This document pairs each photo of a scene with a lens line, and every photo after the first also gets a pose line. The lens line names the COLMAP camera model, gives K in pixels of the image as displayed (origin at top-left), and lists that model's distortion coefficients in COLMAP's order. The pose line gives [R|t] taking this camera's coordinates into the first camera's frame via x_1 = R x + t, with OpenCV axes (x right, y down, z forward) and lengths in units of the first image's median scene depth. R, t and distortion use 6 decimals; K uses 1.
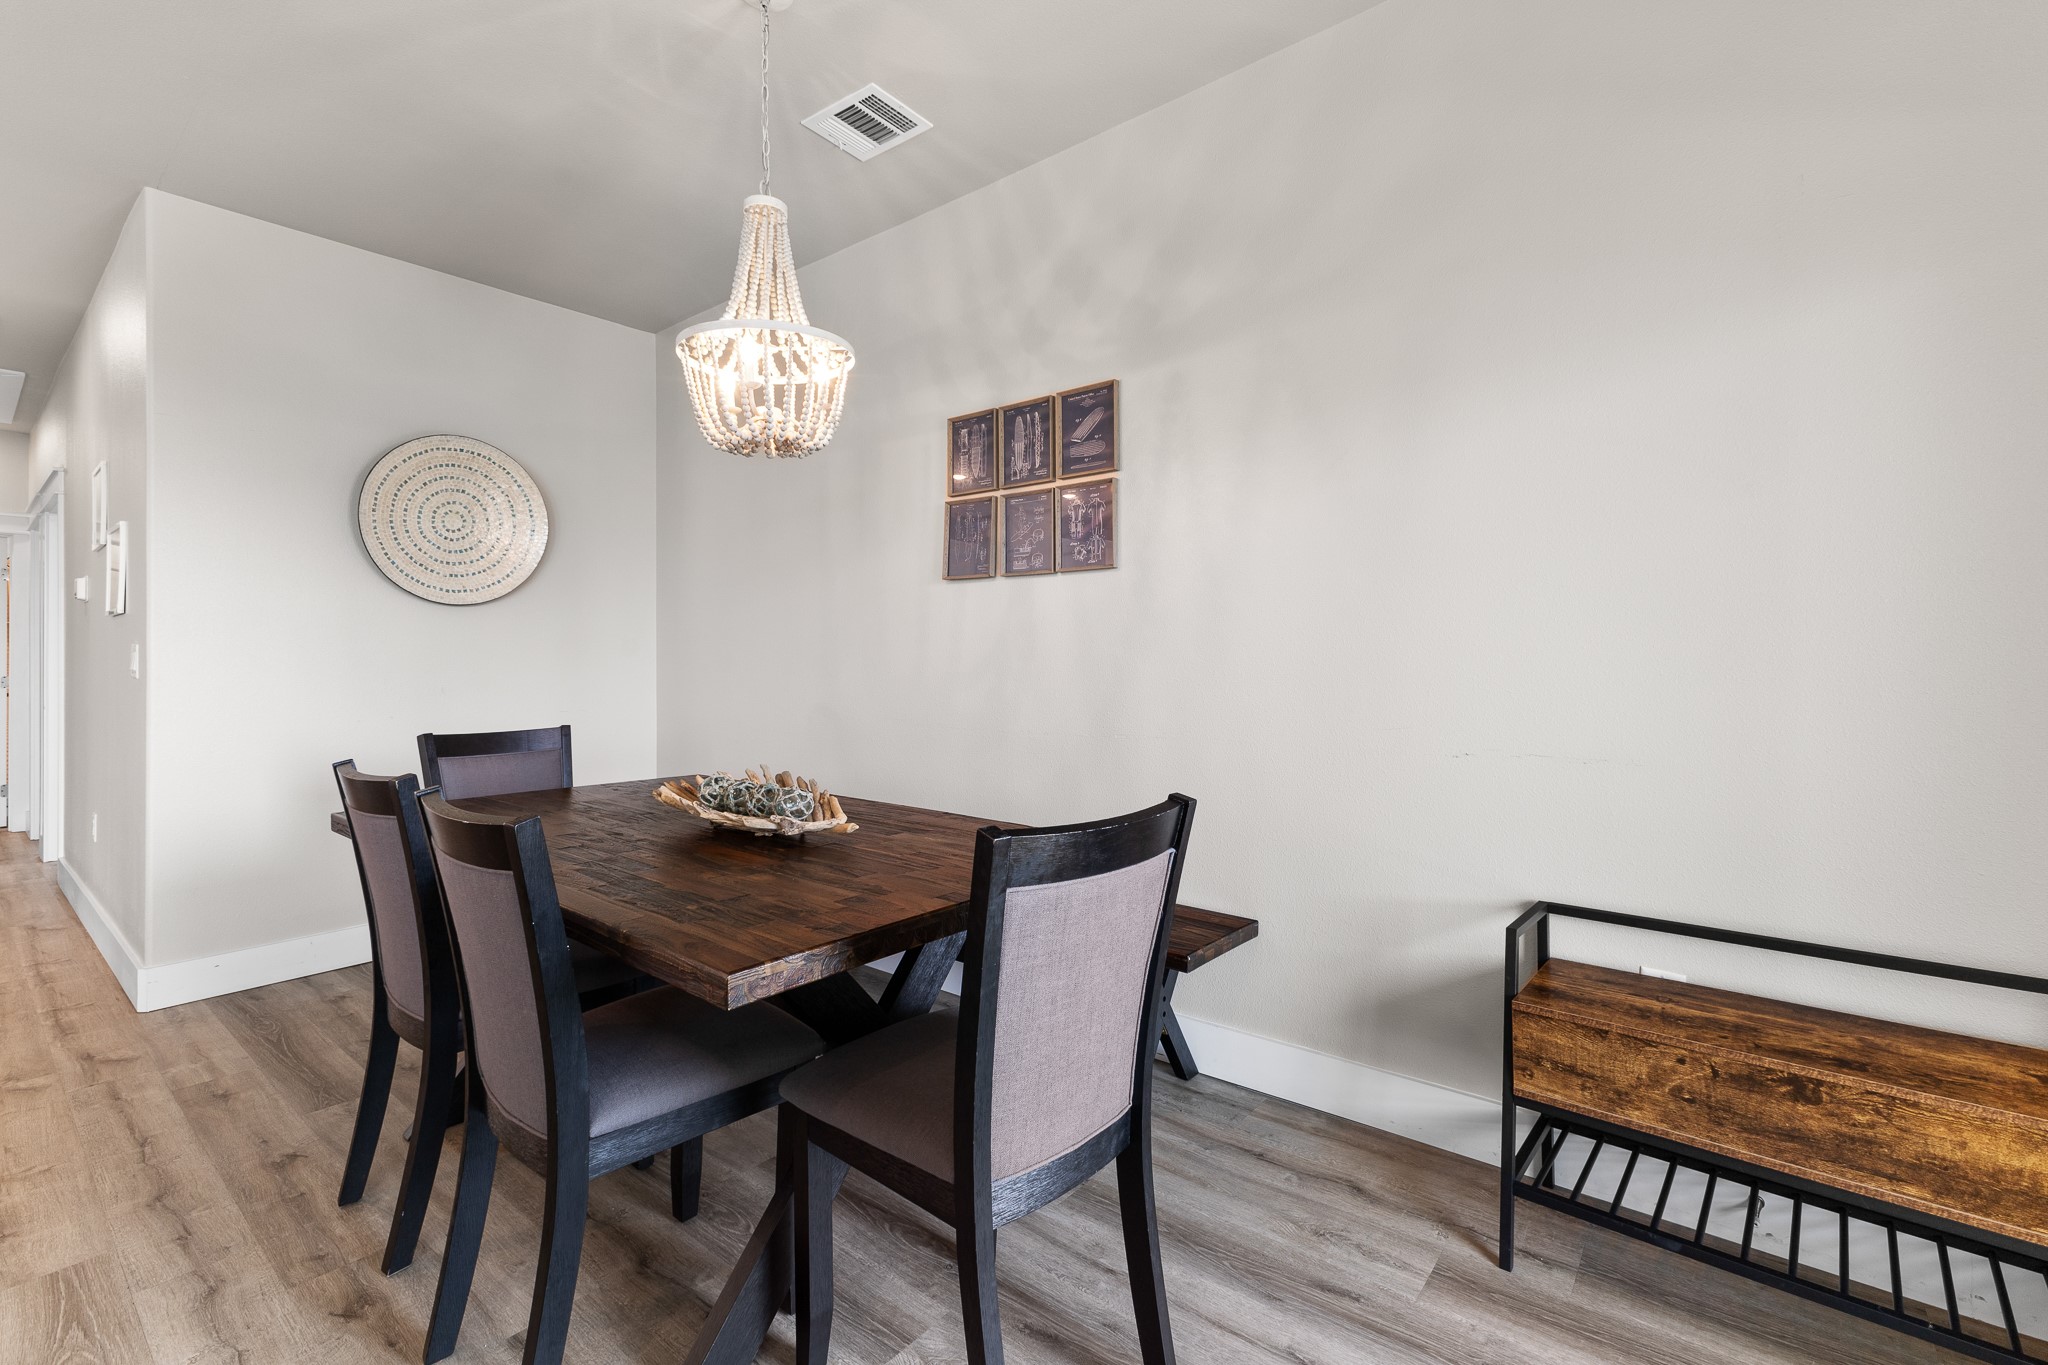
lens RADIAL K [[889.4, 0, 1026.5], [0, 889.4, 669.8], [0, 0, 1]] dist [0.005151, -0.000383]
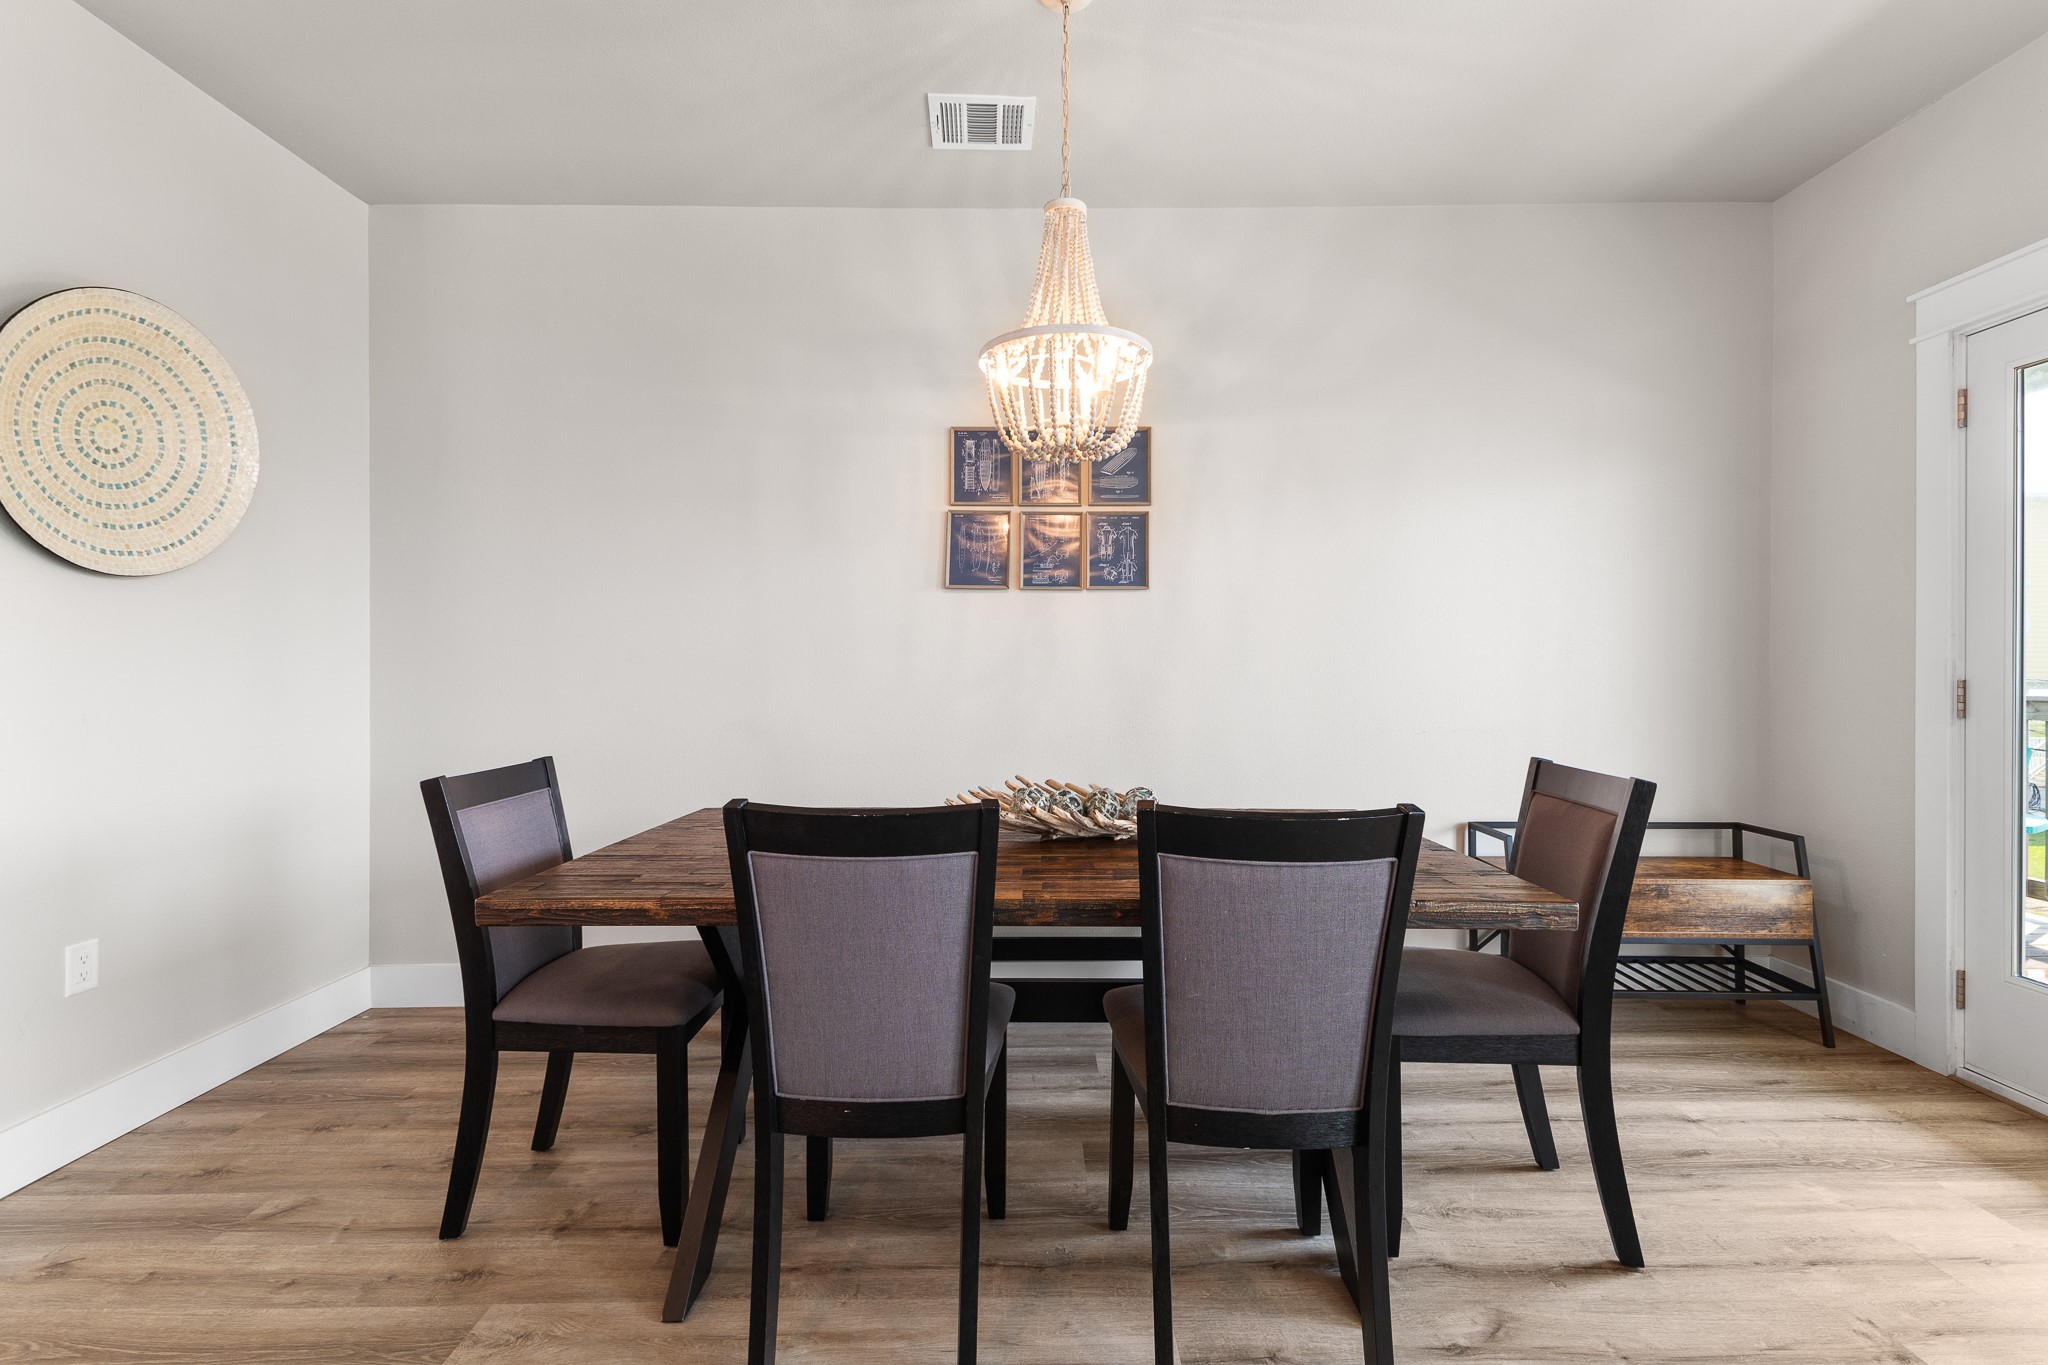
lens RADIAL K [[889.4, 0, 1027.4], [0, 889.4, 682.1], [0, 0, 1]] dist [0.005151, -0.000383]
pose [[0.773389, -0.008104, 0.633880, -0.658154], [0.005993, 0.999967, 0.005471, -0.000880], [-0.633903, -0.000432, 0.773412, 0.176821]]
